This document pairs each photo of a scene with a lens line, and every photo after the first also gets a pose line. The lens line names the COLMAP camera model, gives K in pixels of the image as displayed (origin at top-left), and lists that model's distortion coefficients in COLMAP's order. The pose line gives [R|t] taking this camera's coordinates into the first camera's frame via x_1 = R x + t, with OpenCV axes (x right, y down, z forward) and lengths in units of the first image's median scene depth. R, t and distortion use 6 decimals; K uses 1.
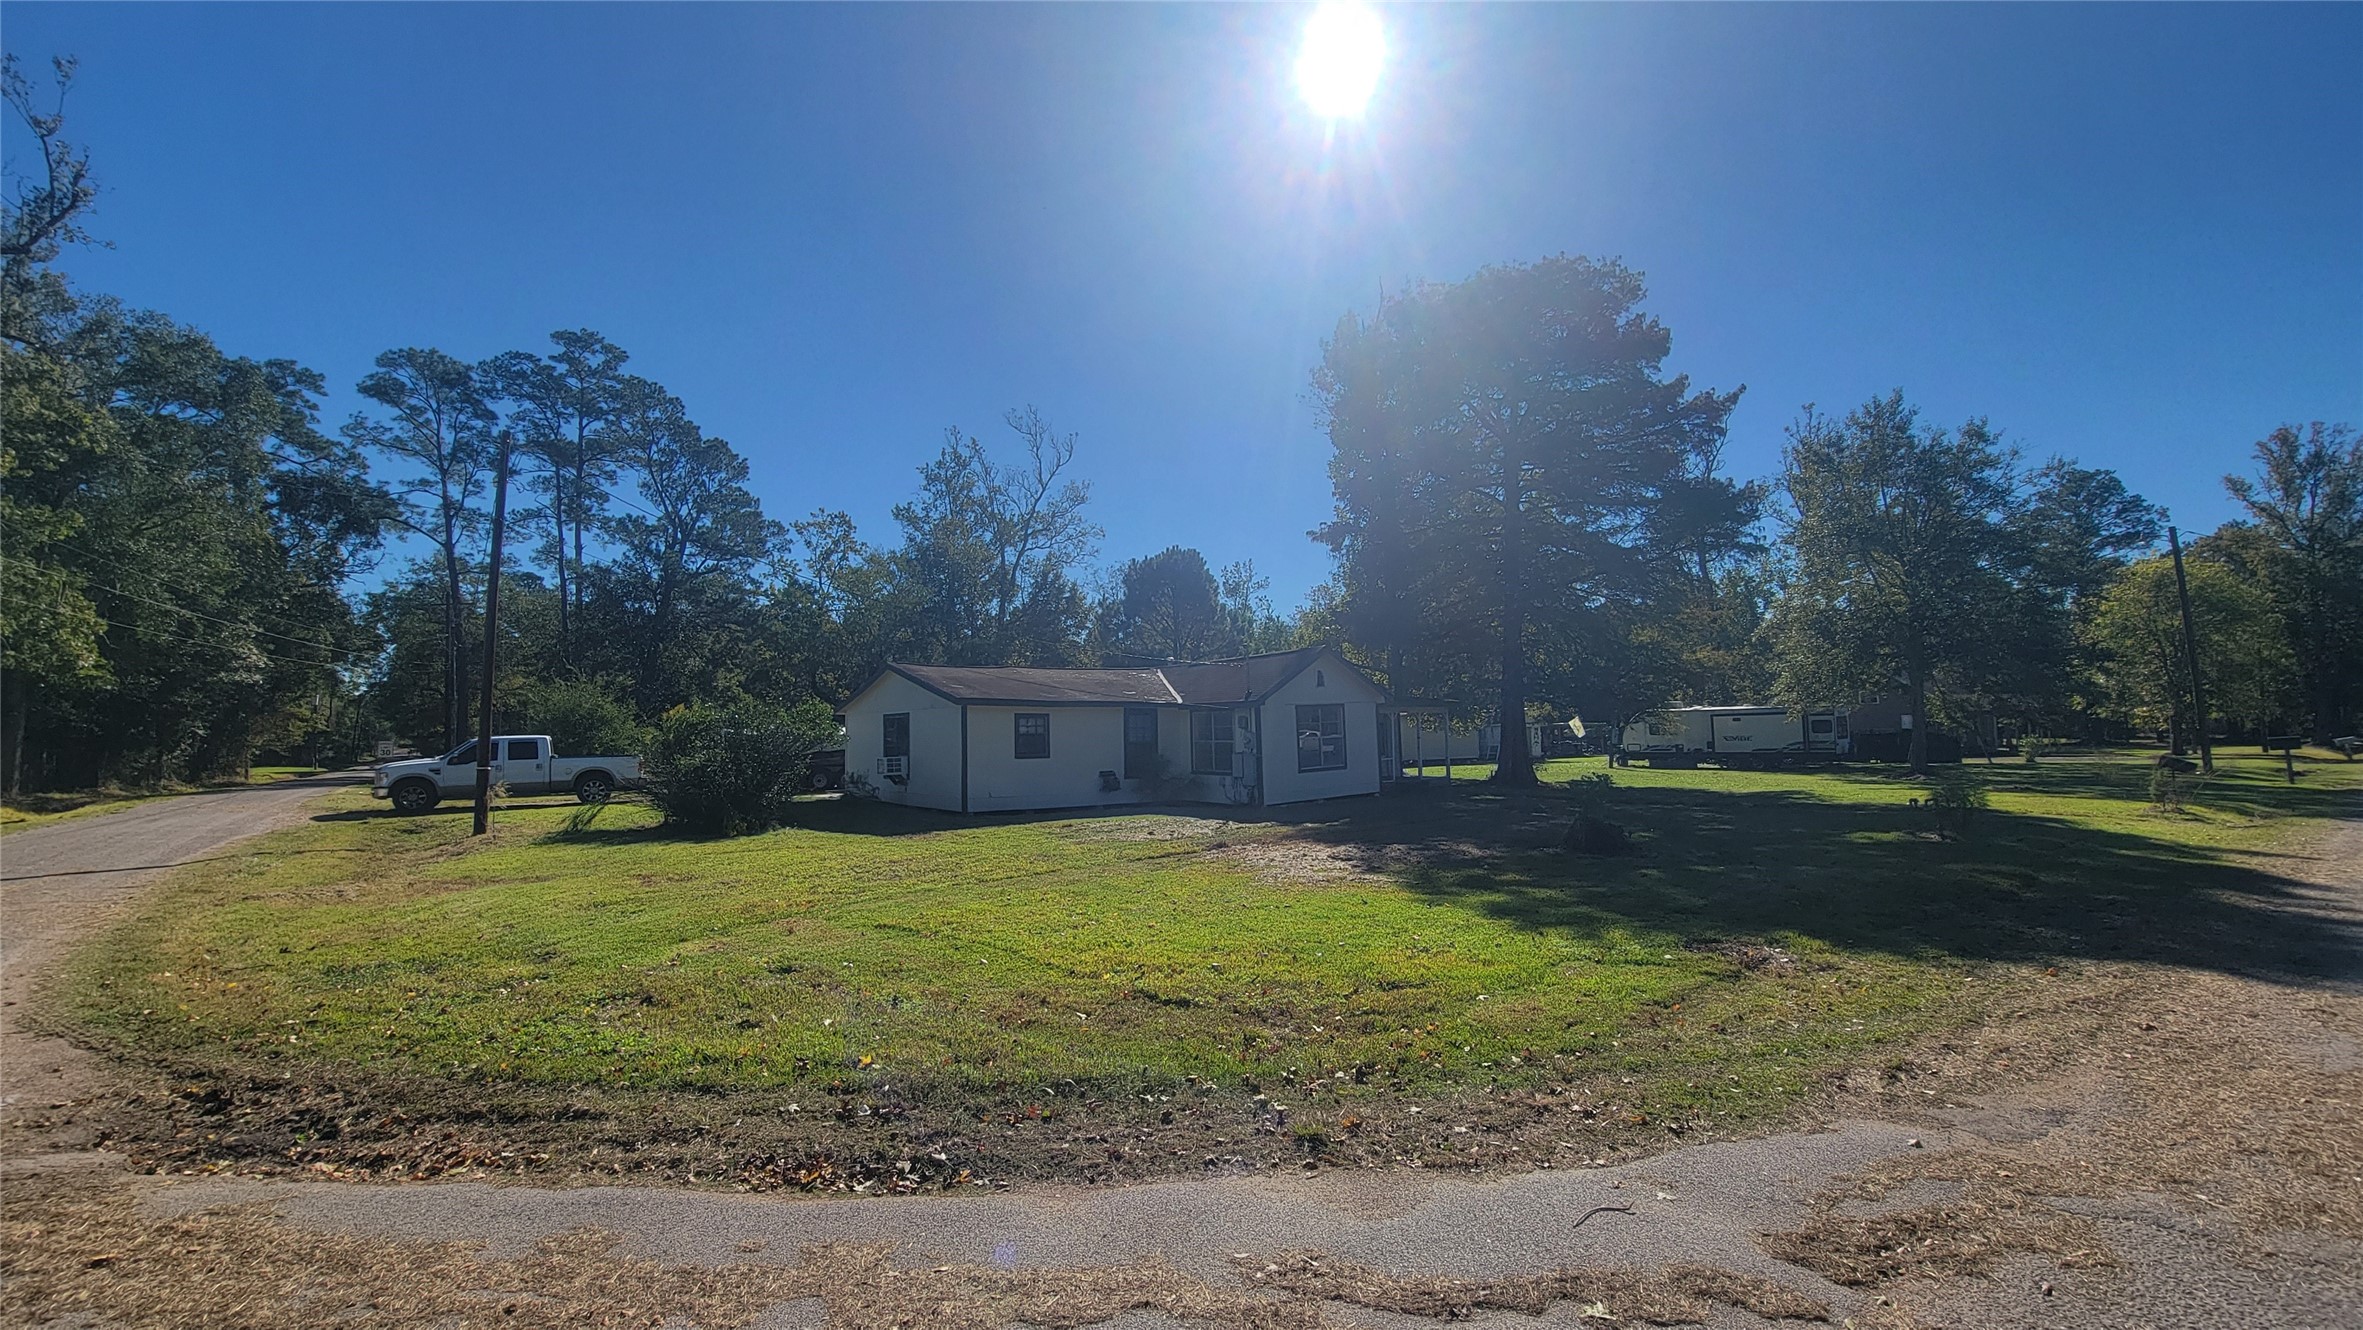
lens RADIAL K [[964.0, 0, 1169.6], [0, 964.0, 672.2], [0, 0, 1]] dist [-0.002603, 0.001077]
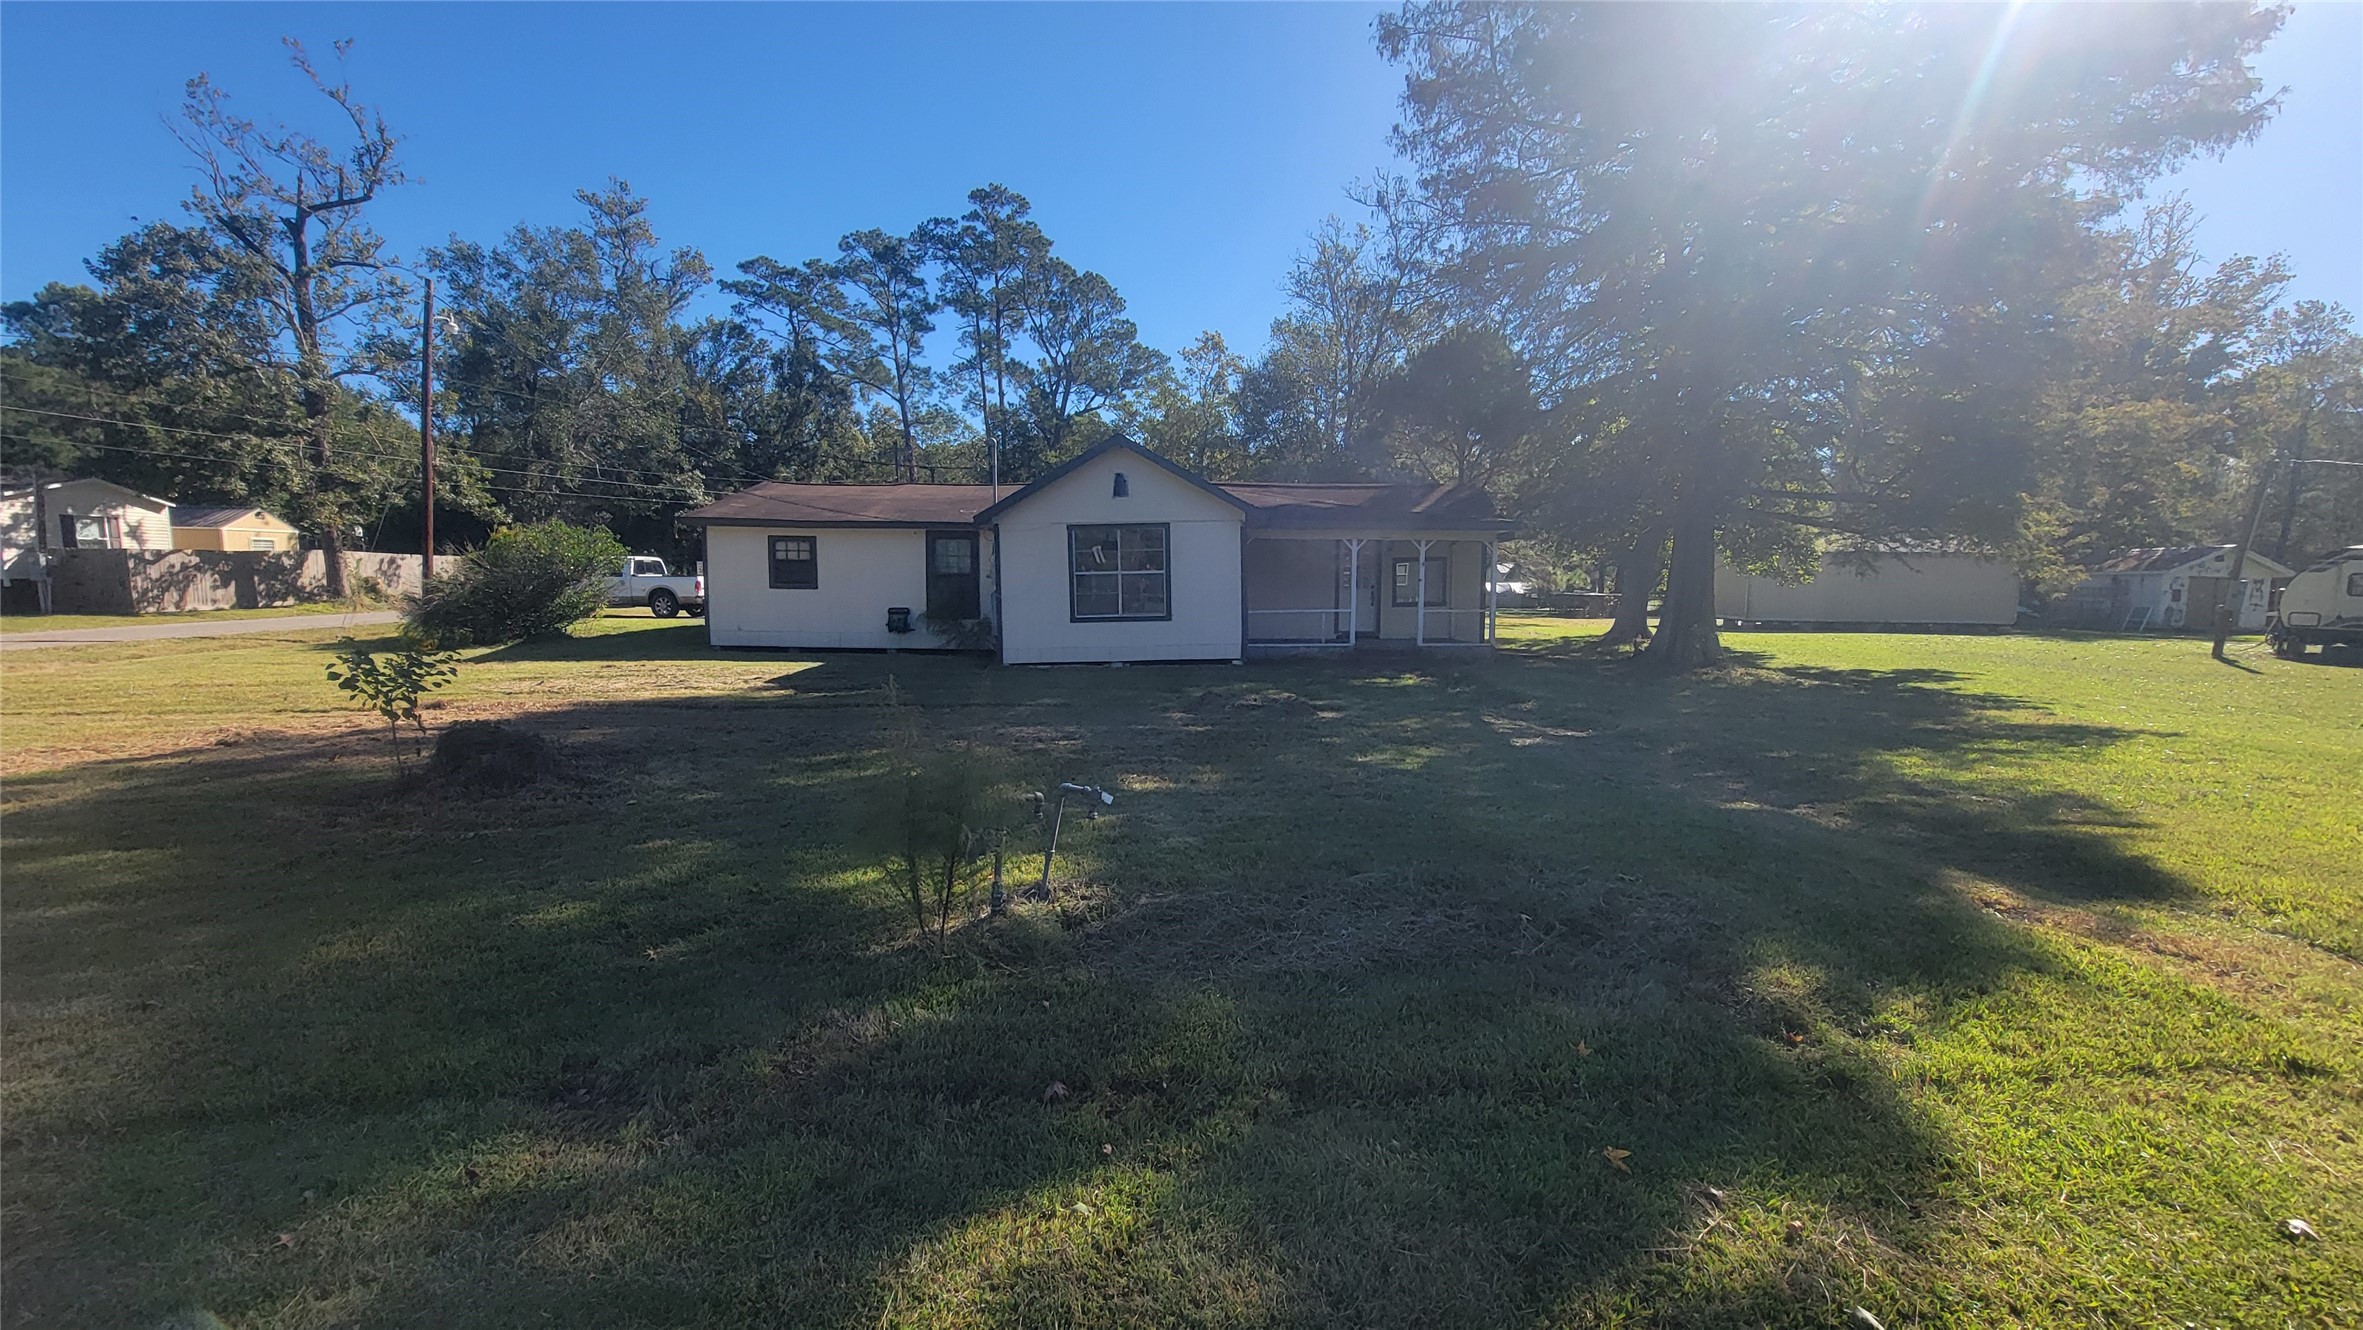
lens RADIAL K [[964.0, 0, 1168.7], [0, 964.0, 671.5], [0, 0, 1]] dist [-0.002603, 0.001077]
pose [[0.813460, 0.082275, -0.575772, 0.797073], [0.015646, 0.986491, 0.163068, 0.034769], [0.581410, -0.141658, 0.801184, 0.626072]]
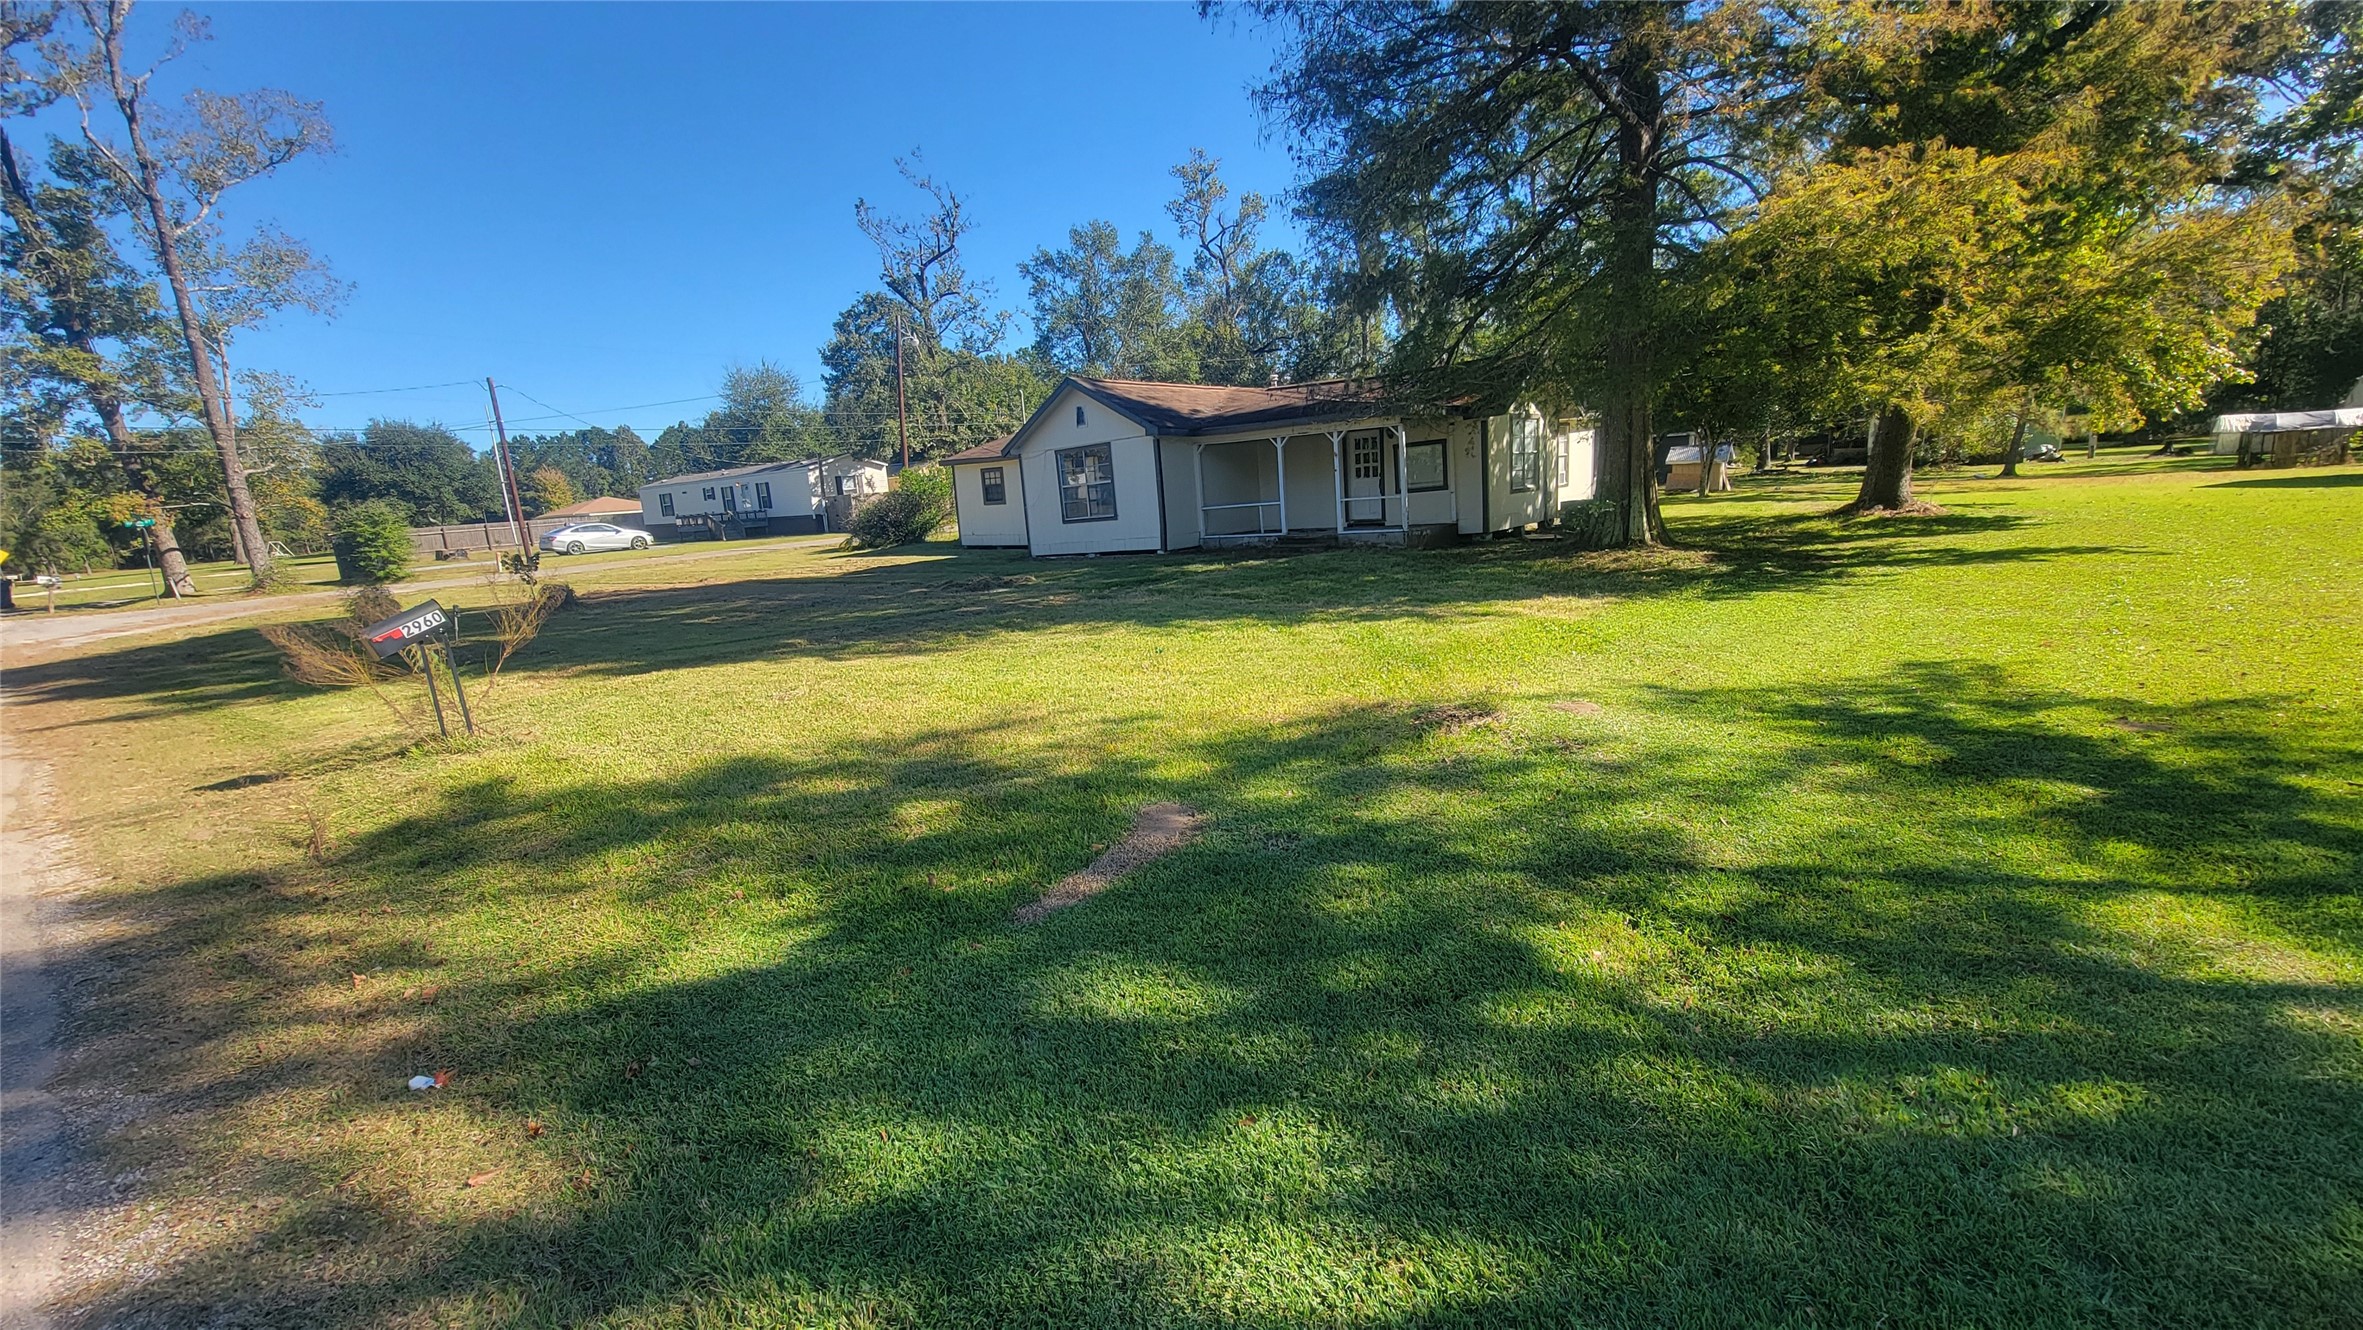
lens RADIAL K [[964.0, 0, 1168.0], [0, 964.0, 672.6], [0, 0, 1]] dist [-0.002603, 0.001077]
pose [[0.226089, 0.190115, -0.955374, 1.433522], [0.130852, 0.965953, 0.223186, 0.063522], [0.965278, -0.175472, 0.193515, 1.183365]]
